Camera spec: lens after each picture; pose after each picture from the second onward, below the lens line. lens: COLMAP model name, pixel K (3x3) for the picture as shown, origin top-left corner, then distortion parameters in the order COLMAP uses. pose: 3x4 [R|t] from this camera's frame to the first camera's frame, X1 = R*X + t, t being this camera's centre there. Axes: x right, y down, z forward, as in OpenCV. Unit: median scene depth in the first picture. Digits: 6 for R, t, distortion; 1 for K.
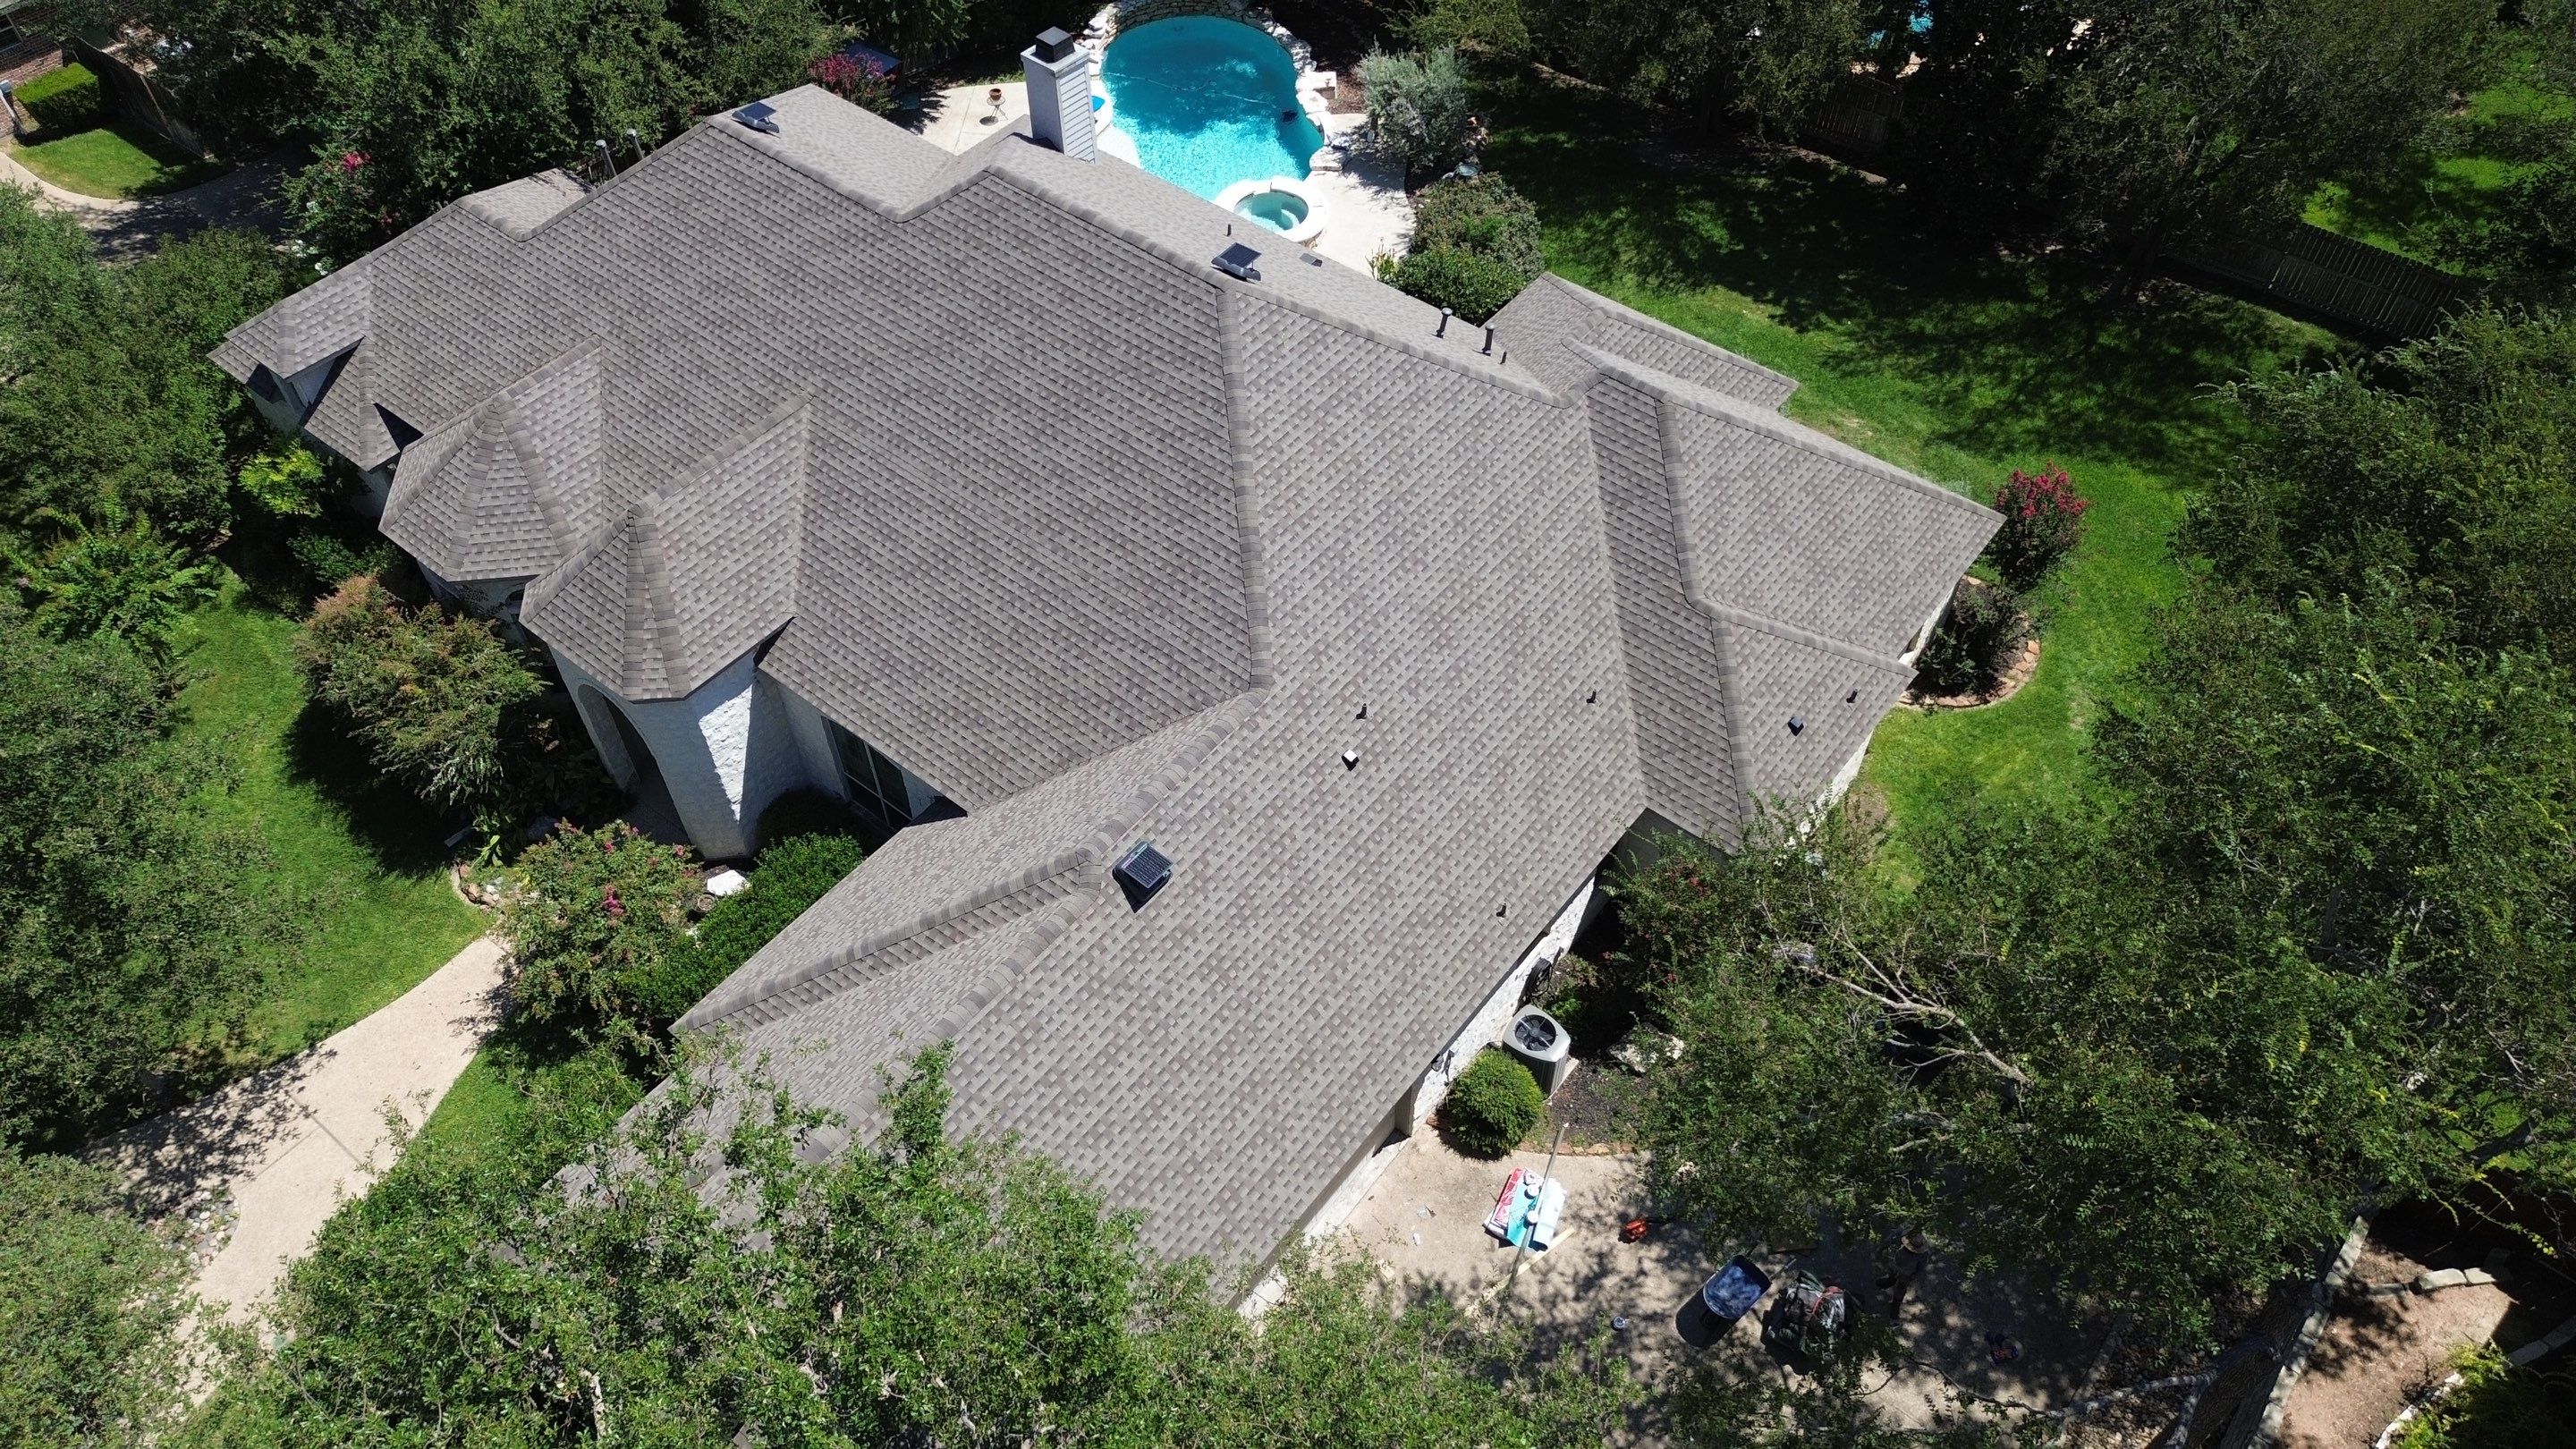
lens RADIAL K [[1828.8, 0, 1239.2], [0, 1828.8, 671.0], [0, 0, 1]] dist [0.067203, -0.078641]
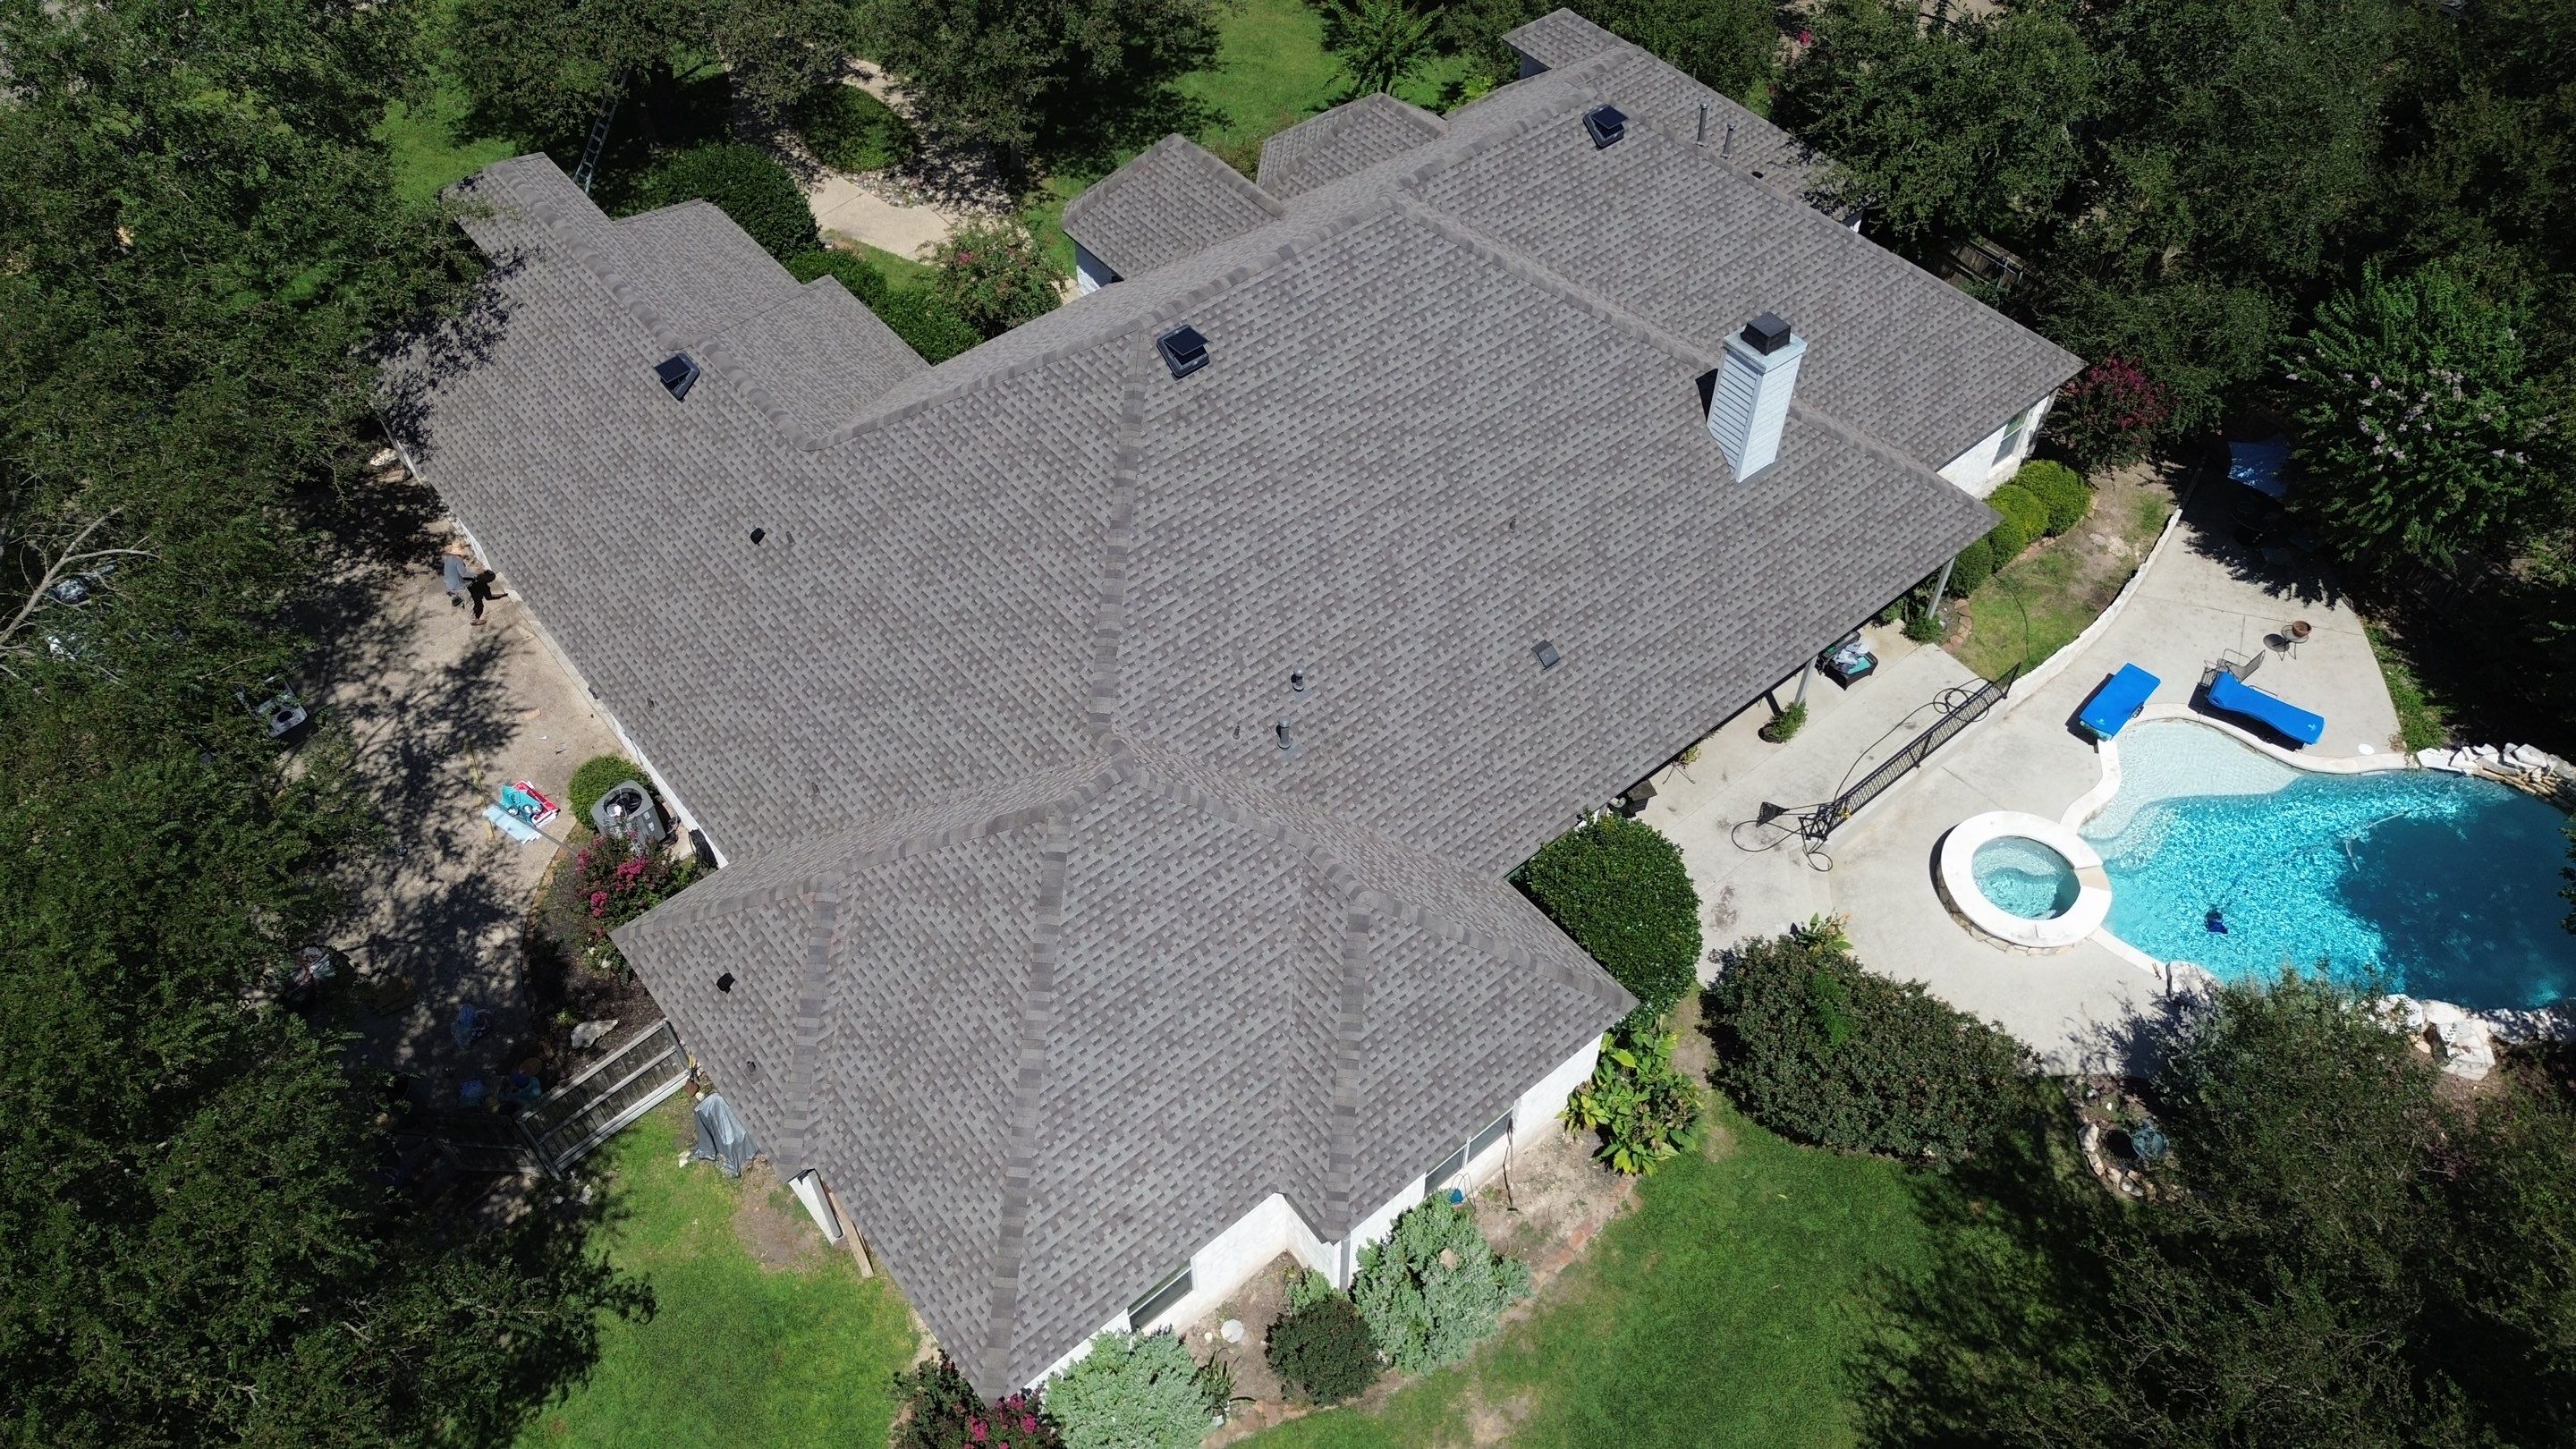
lens RADIAL K [[1844.4, 0, 1348.3], [0, 1844.4, 679.7], [0, 0, 1]] dist [0.080228, -0.101881]
pose [[-0.170067, 0.748578, -0.640865, 0.695462], [-0.740831, 0.331717, 0.584066, -0.747748], [0.649806, 0.574103, 0.498156, 0.628378]]
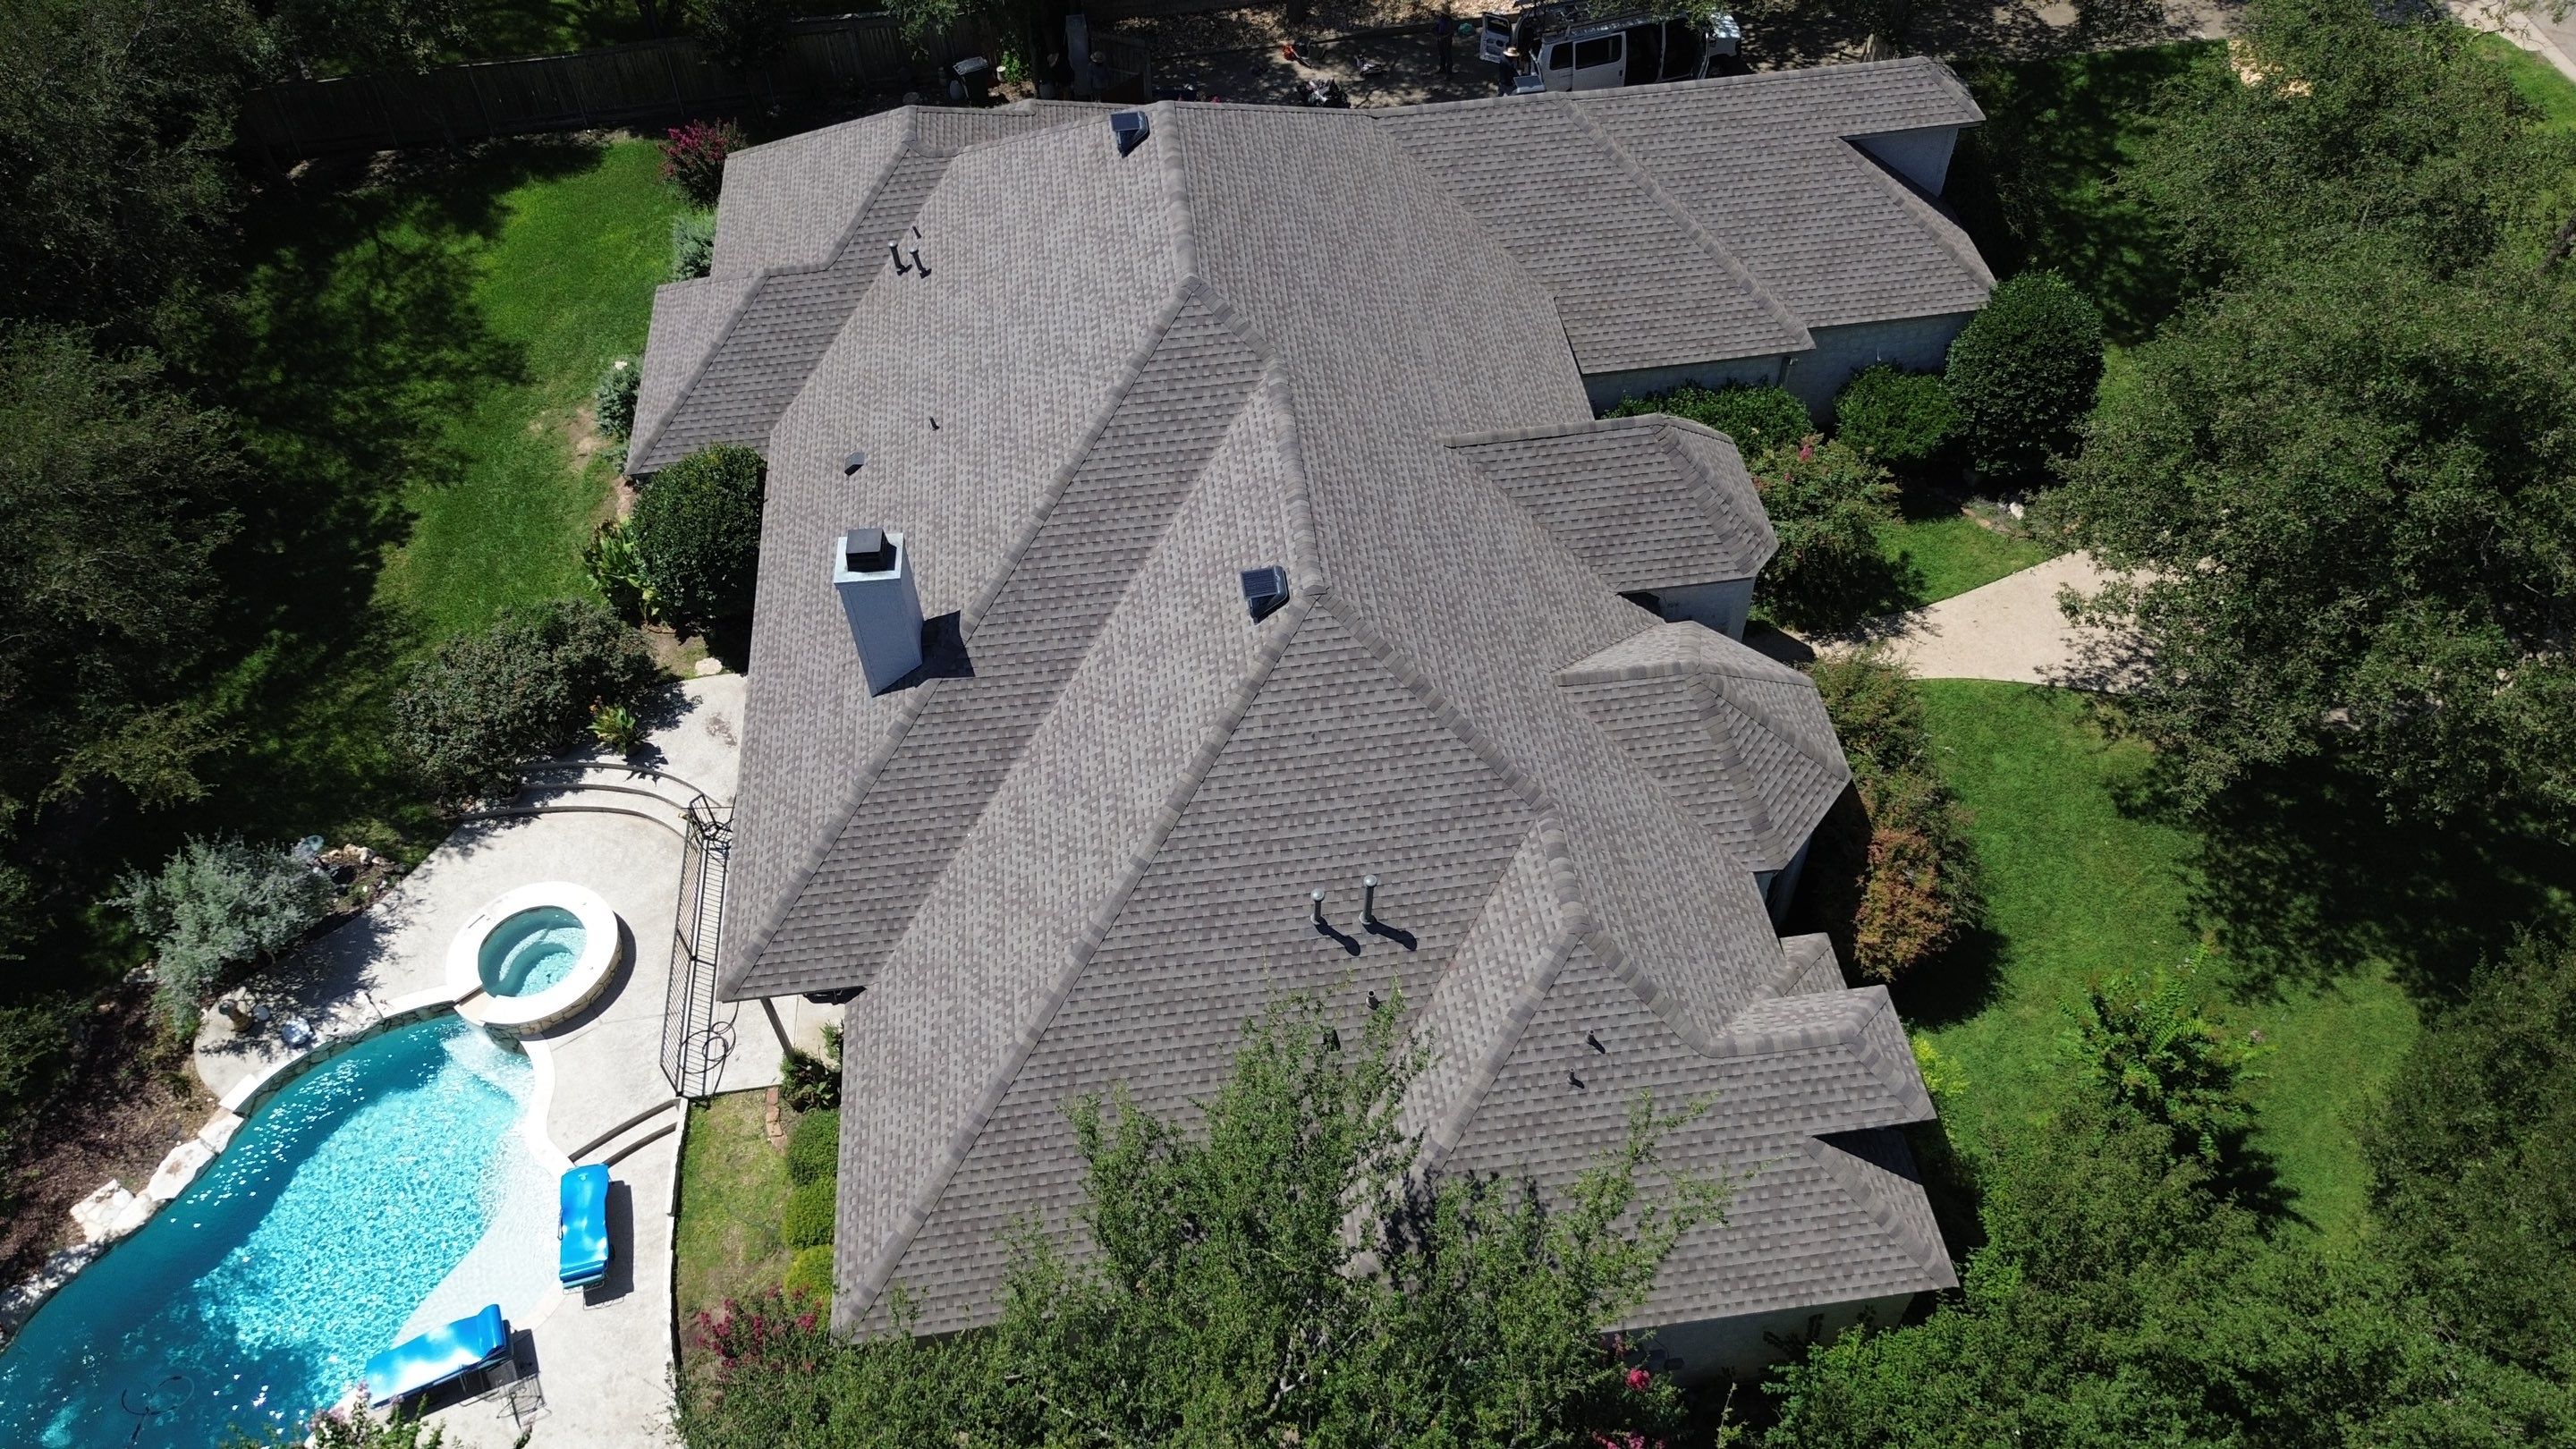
lens RADIAL K [[1913.6, 0, 1272.2], [0, 1913.6, 730.9], [0, 0, 1]] dist [0.058081, -0.071244]
pose [[-0.719184, -0.499997, 0.482470, -0.738935], [0.549210, 0.016267, 0.835526, -1.055324], [-0.425609, 0.865874, 0.262905, 0.909590]]
